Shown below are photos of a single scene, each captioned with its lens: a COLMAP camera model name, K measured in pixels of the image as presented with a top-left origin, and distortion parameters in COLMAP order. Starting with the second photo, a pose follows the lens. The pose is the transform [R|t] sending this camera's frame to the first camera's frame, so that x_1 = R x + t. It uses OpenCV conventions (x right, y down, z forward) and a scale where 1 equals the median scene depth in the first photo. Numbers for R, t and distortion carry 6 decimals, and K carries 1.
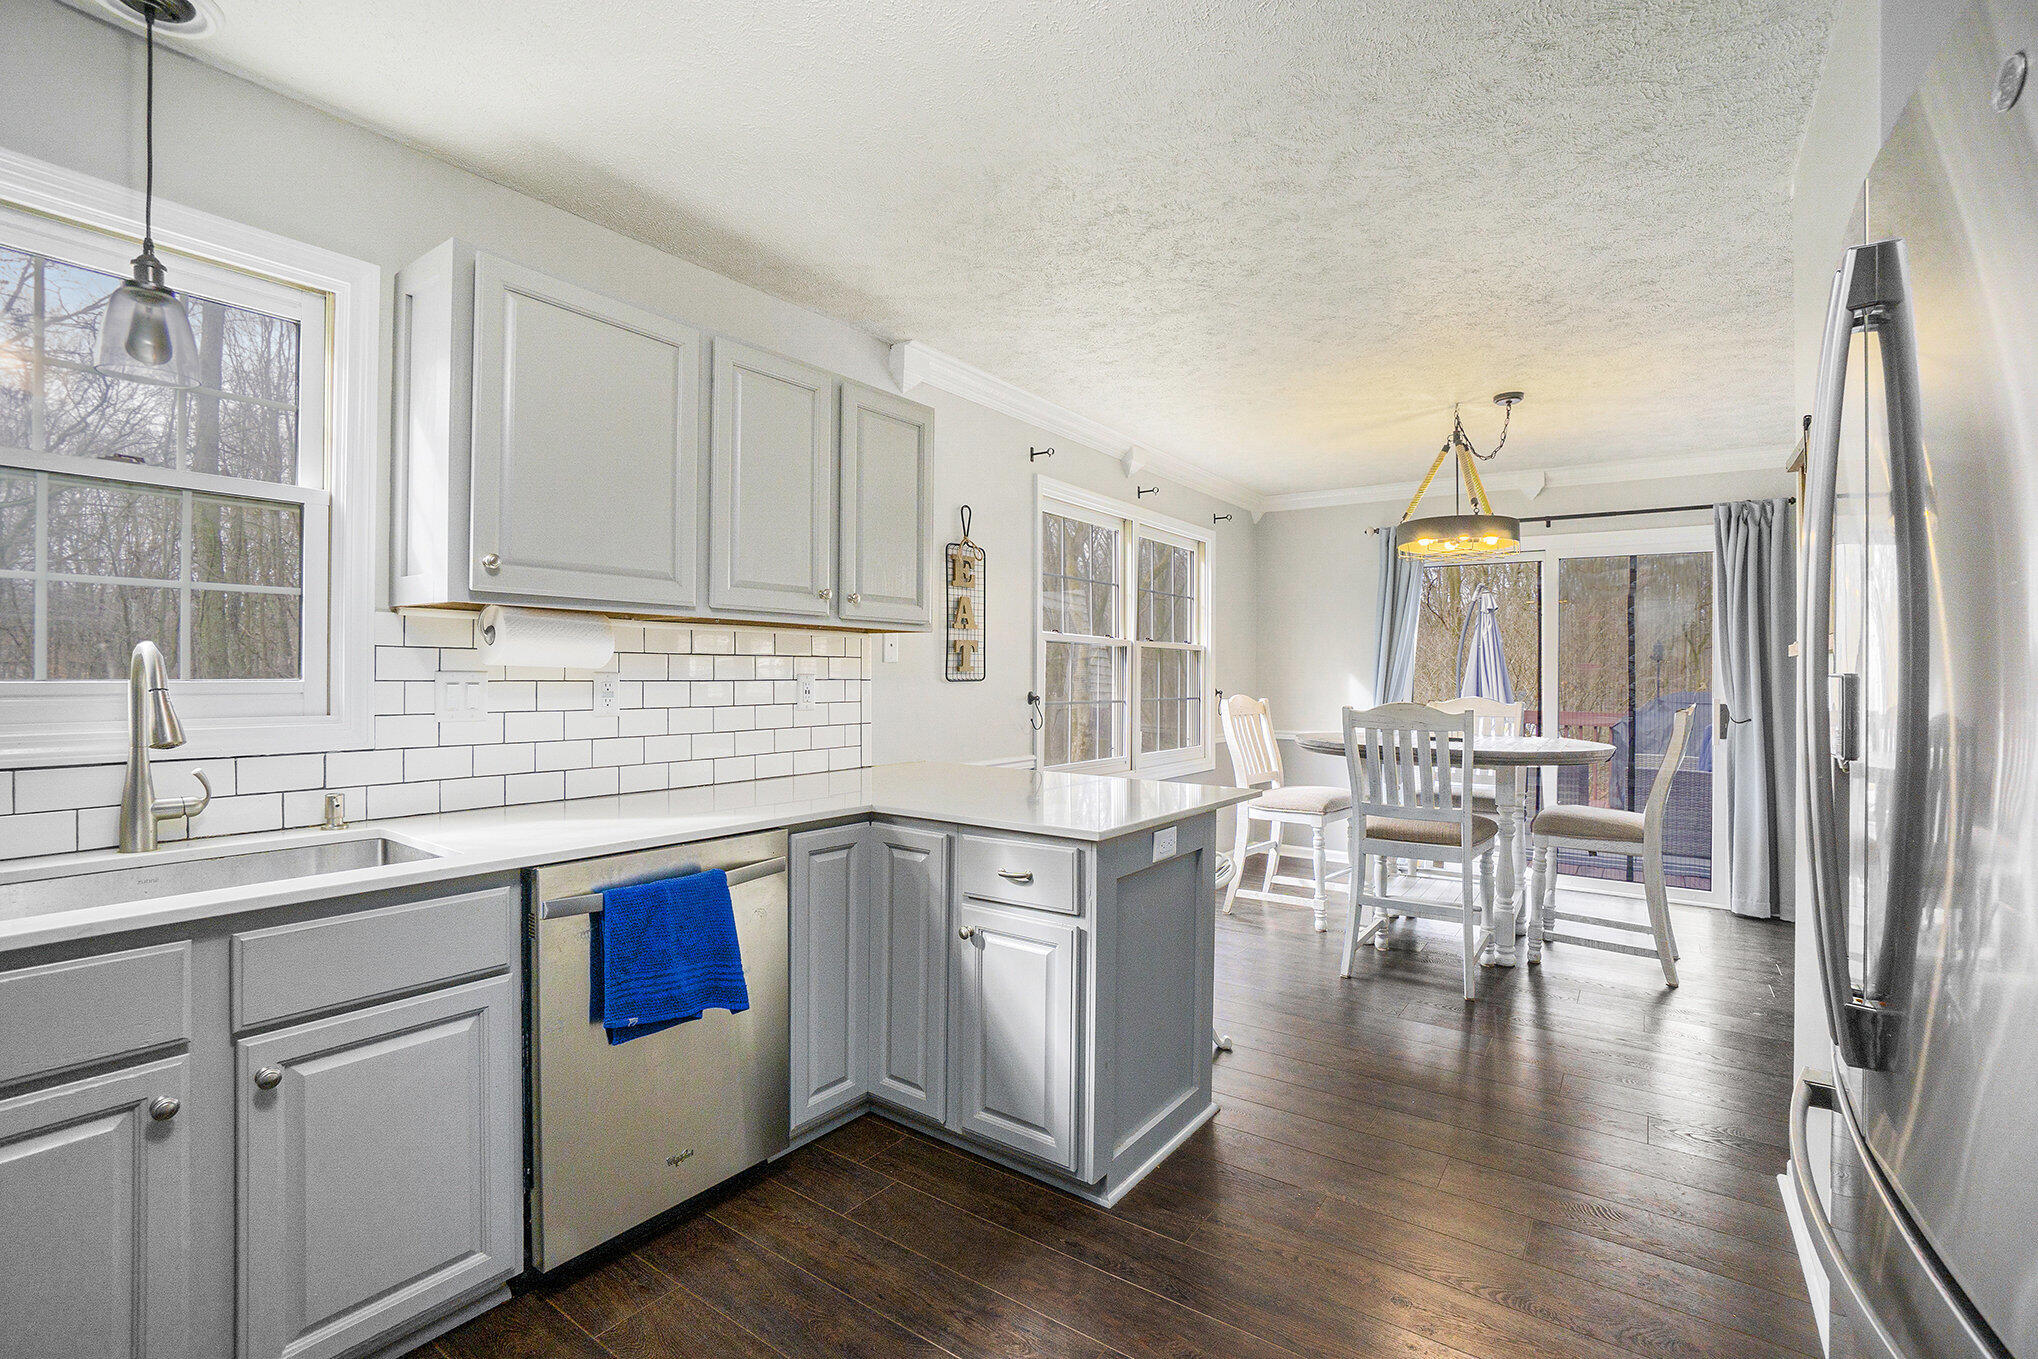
lens RADIAL K [[902.1, 0, 1019.7], [0, 902.1, 674.4], [0, 0, 1]] dist [-0.001980, 0.000355]
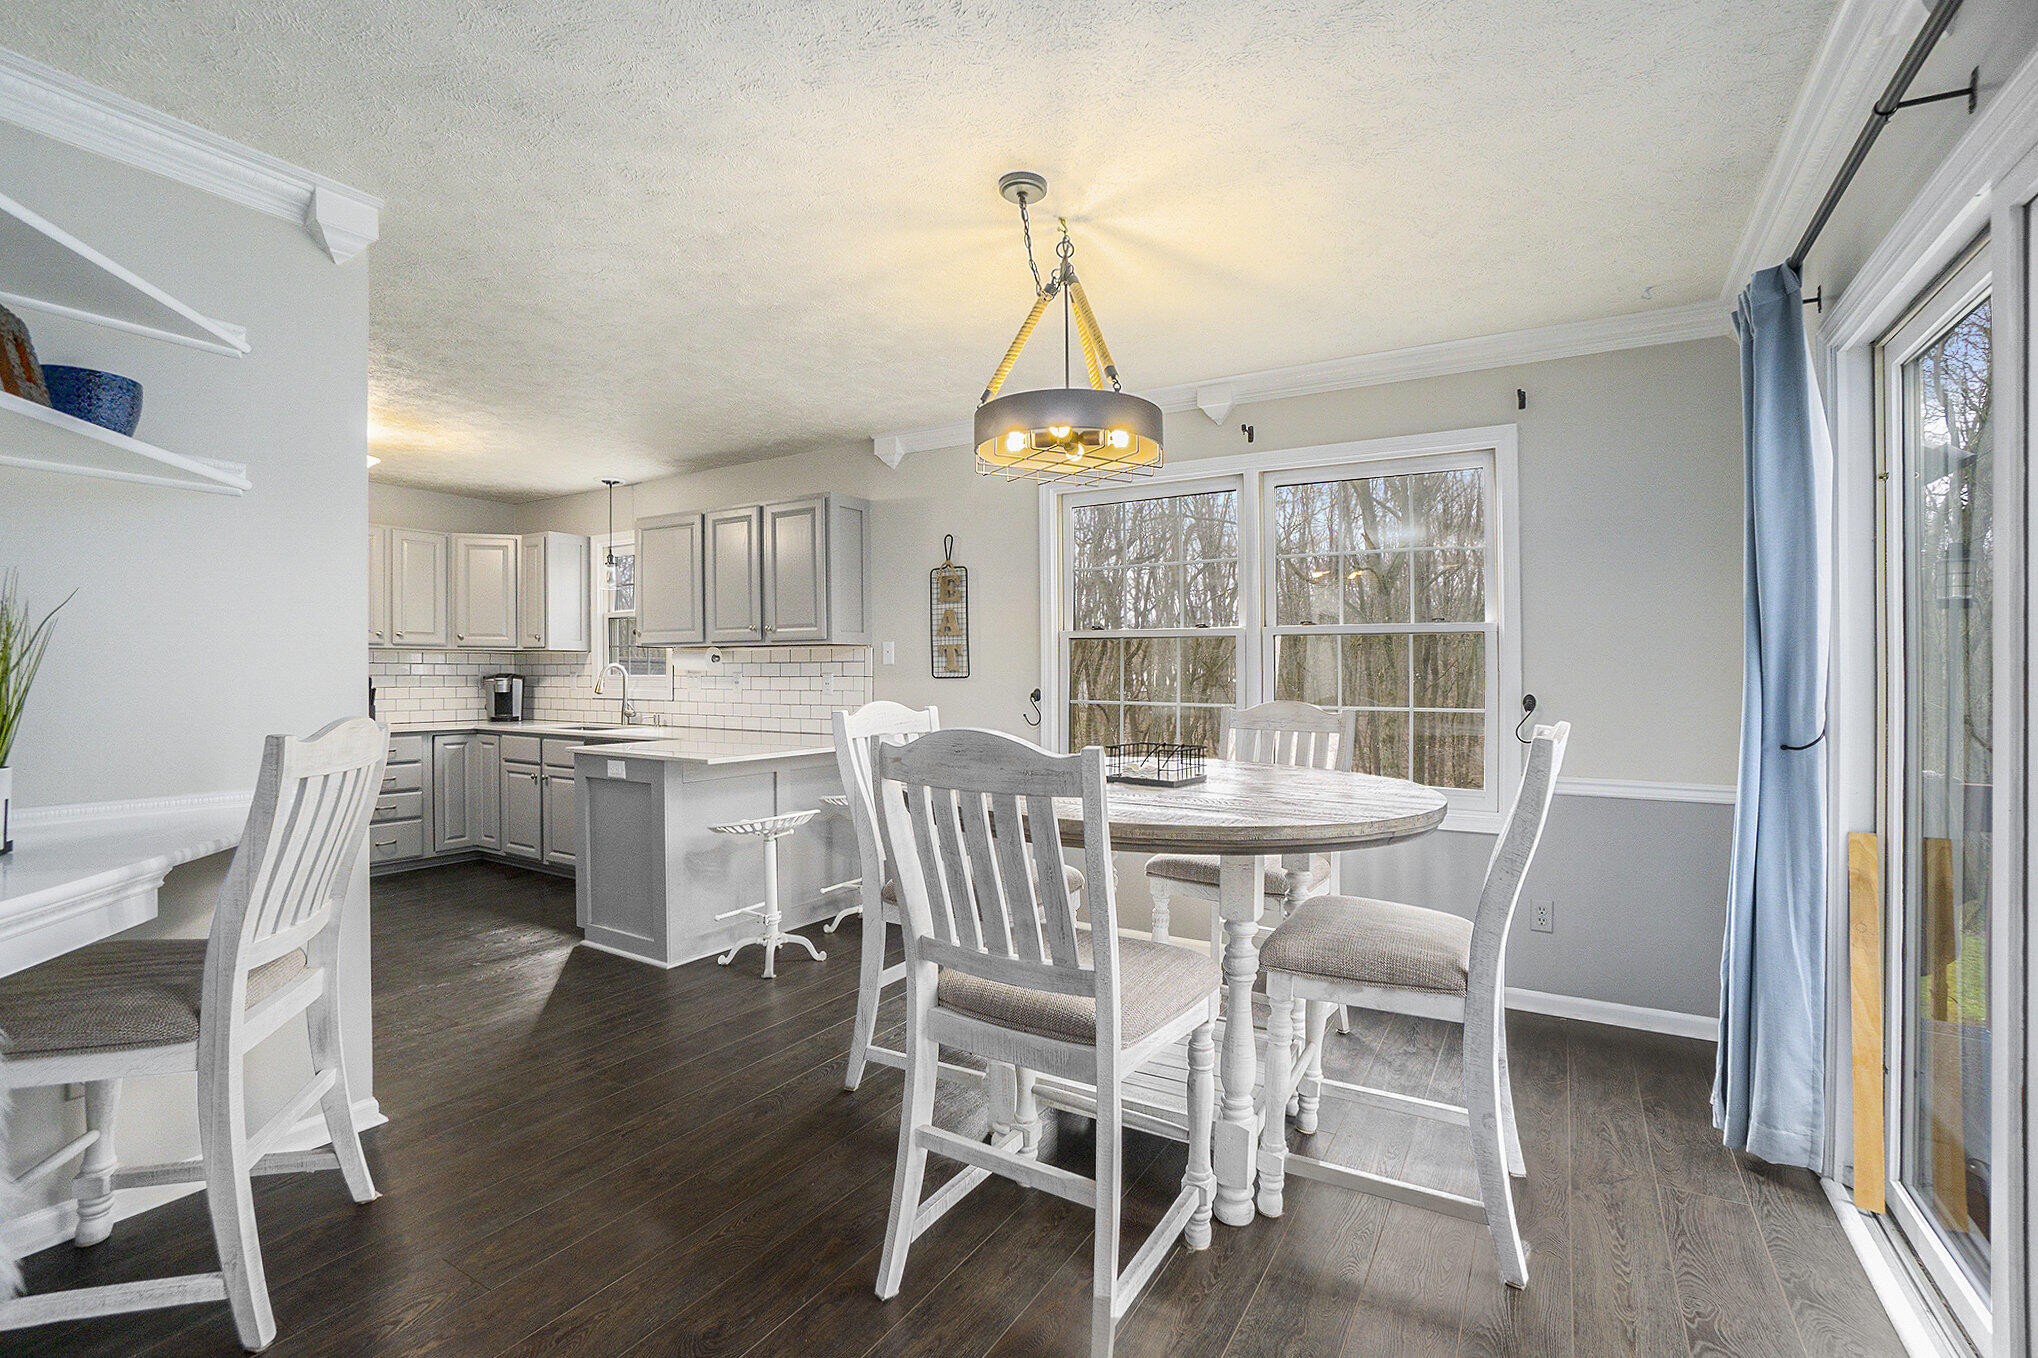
lens RADIAL K [[902.1, 0, 1021.6], [0, 902.1, 676.7], [0, 0, 1]] dist [-0.001980, 0.000355]
pose [[0.107867, 0.007505, -0.994137, 1.169955], [0.003467, 0.999963, 0.007926, -0.004019], [0.994159, -0.004301, 0.107837, 0.966251]]
